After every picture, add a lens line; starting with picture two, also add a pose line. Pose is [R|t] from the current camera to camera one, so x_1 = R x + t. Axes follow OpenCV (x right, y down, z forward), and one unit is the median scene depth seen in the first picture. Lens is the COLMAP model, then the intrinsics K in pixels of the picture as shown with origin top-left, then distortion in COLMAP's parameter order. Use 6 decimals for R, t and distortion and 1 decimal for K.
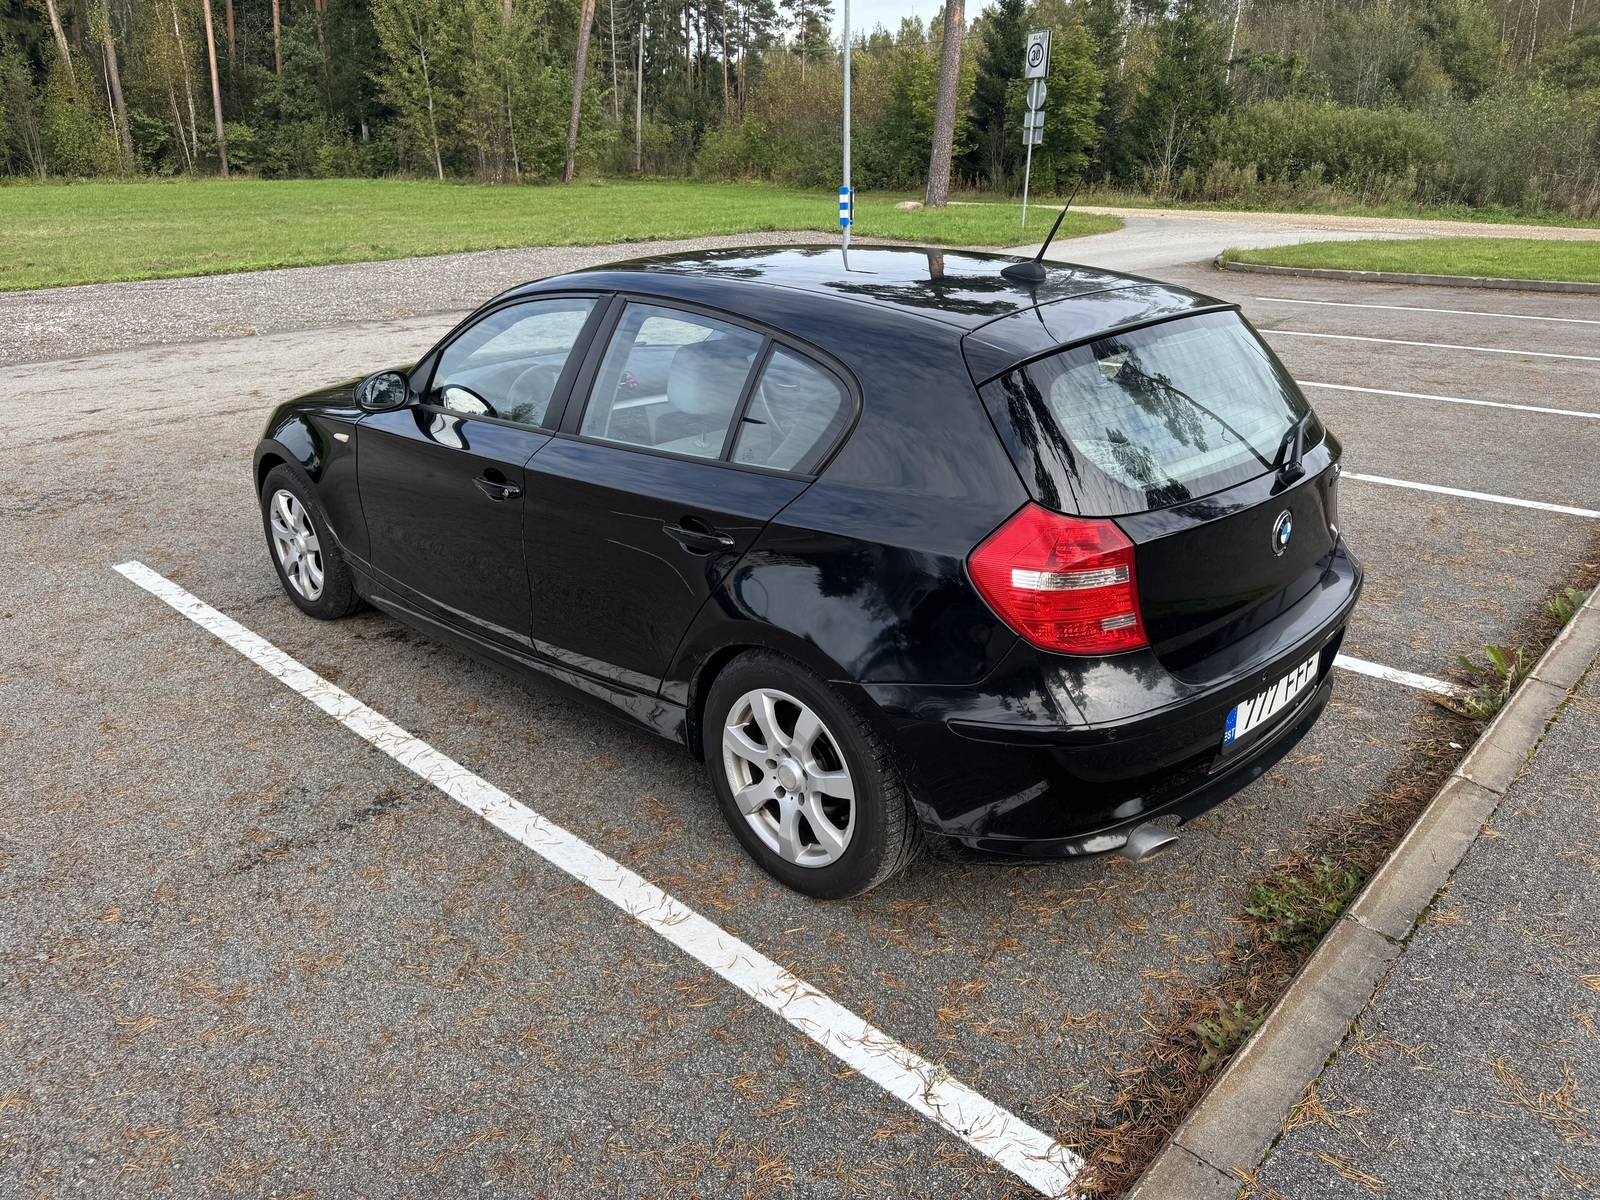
lens RADIAL K [[1129.9, 0, 802.0], [0, 1129.9, 593.2], [0, 0, 1]] dist [0.009406, -0.018528]
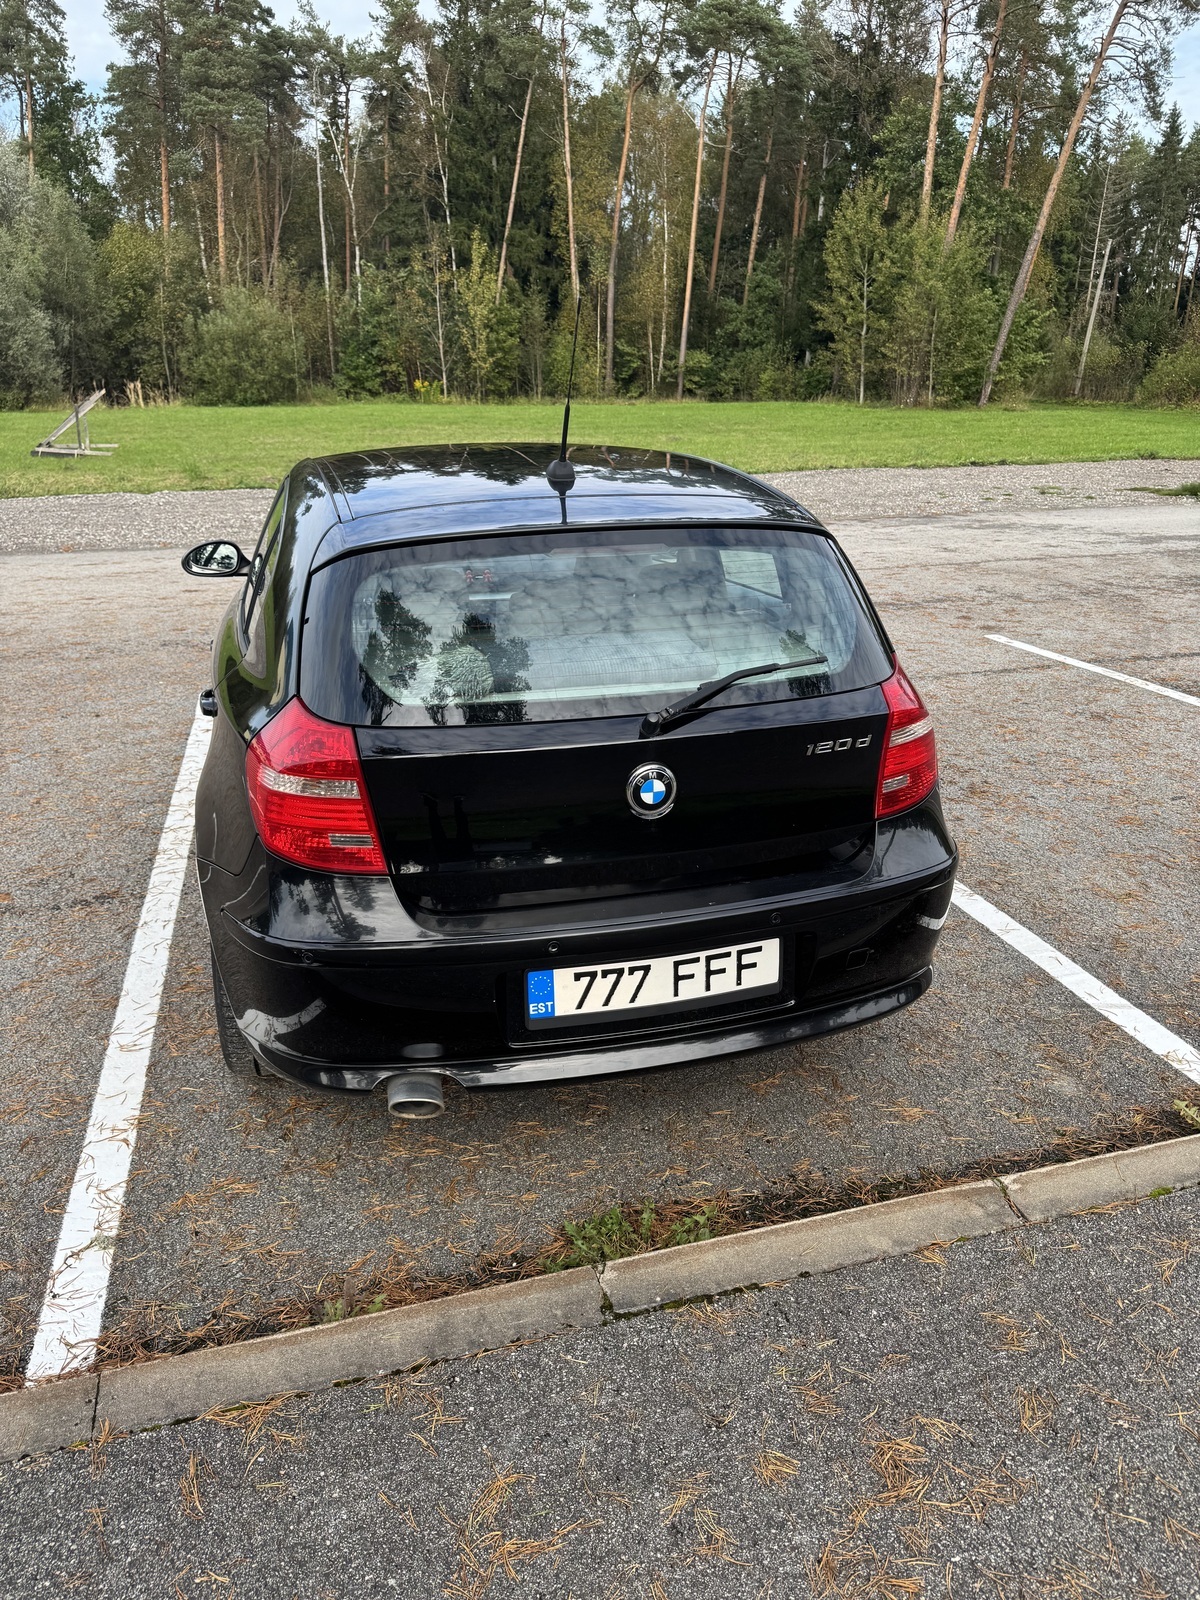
lens RADIAL K [[1129.9, 0, 600.0], [0, 1129.9, 800.0], [0, 0, 1]] dist [0.009406, -0.018528]
pose [[0.857721, 0.176817, -0.482753, 0.042560], [-0.183775, 0.982404, 0.033305, -0.003617], [0.480147, 0.060151, 0.875123, 0.014086]]
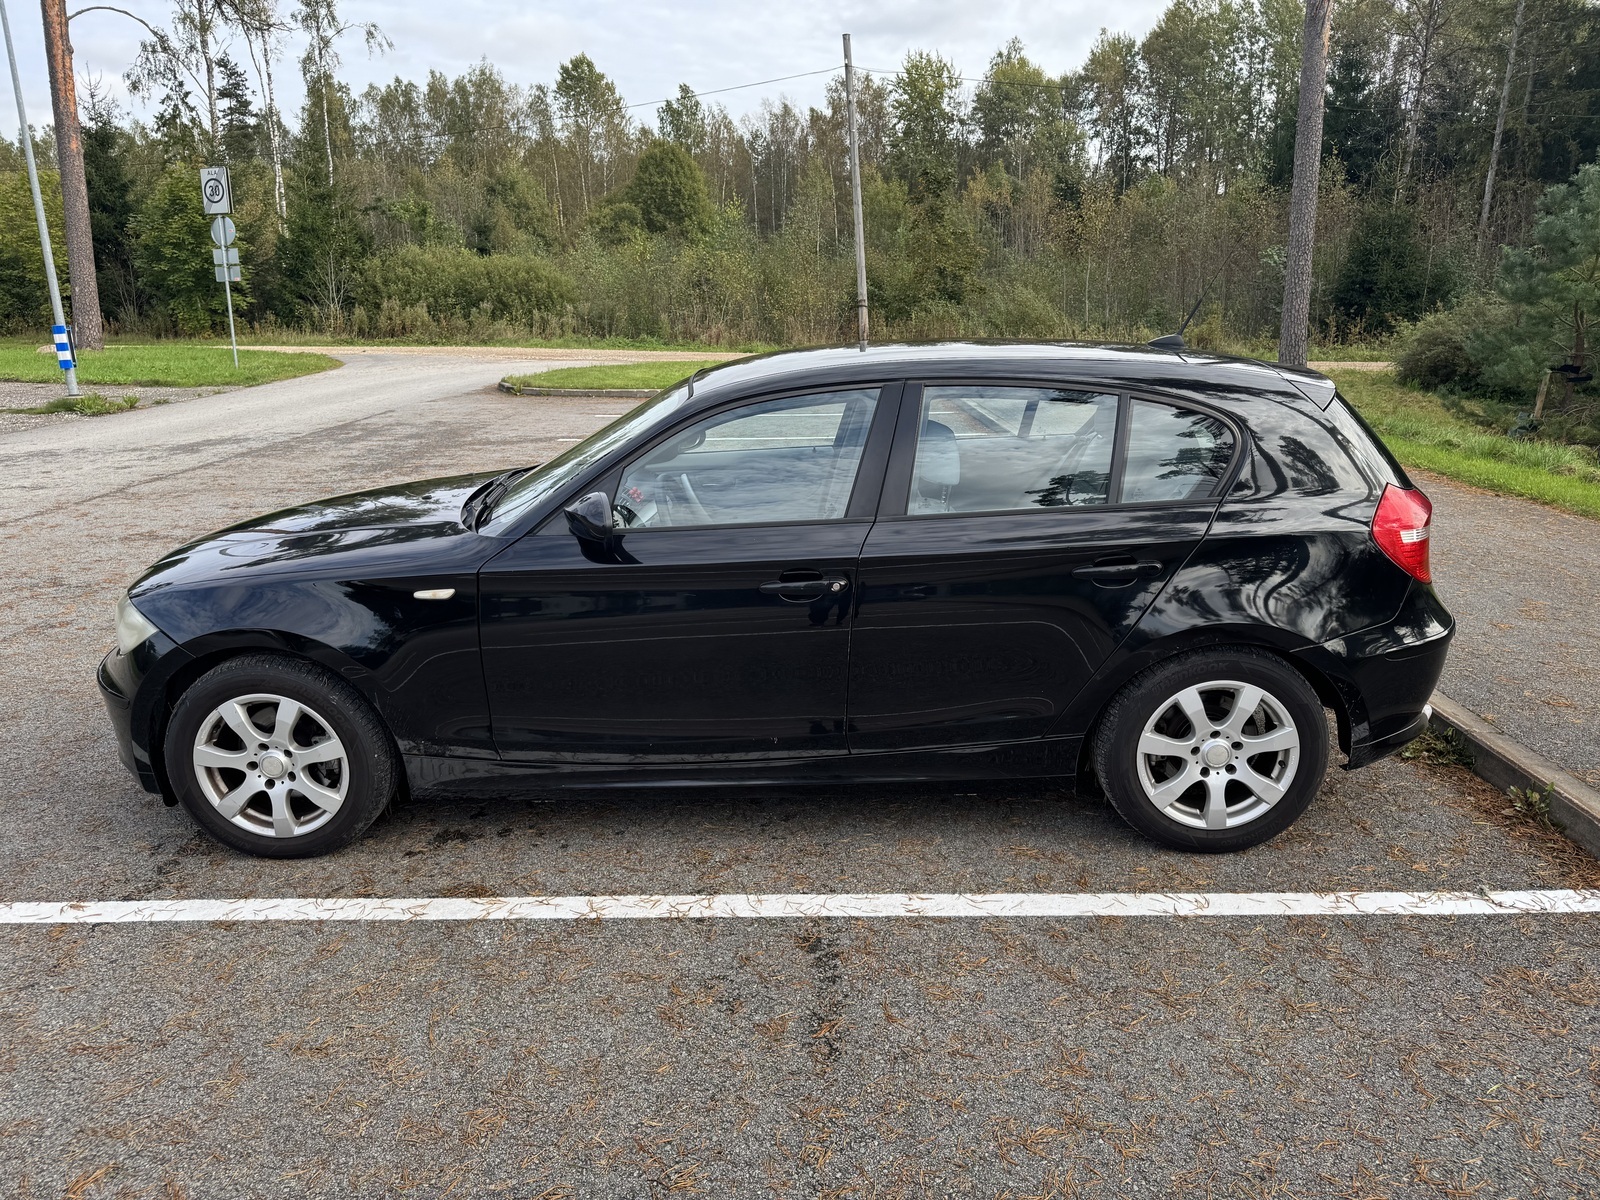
lens RADIAL K [[1125.8, 0, 800.0], [0, 1125.8, 600.0], [0, 0, 1]] dist [0.008487, -0.008005]
pose [[0.736055, -0.173069, 0.654423, -0.061670], [0.242638, 0.969979, -0.016384, -0.004747], [-0.631941, 0.170848, 0.755951, 0.019585]]
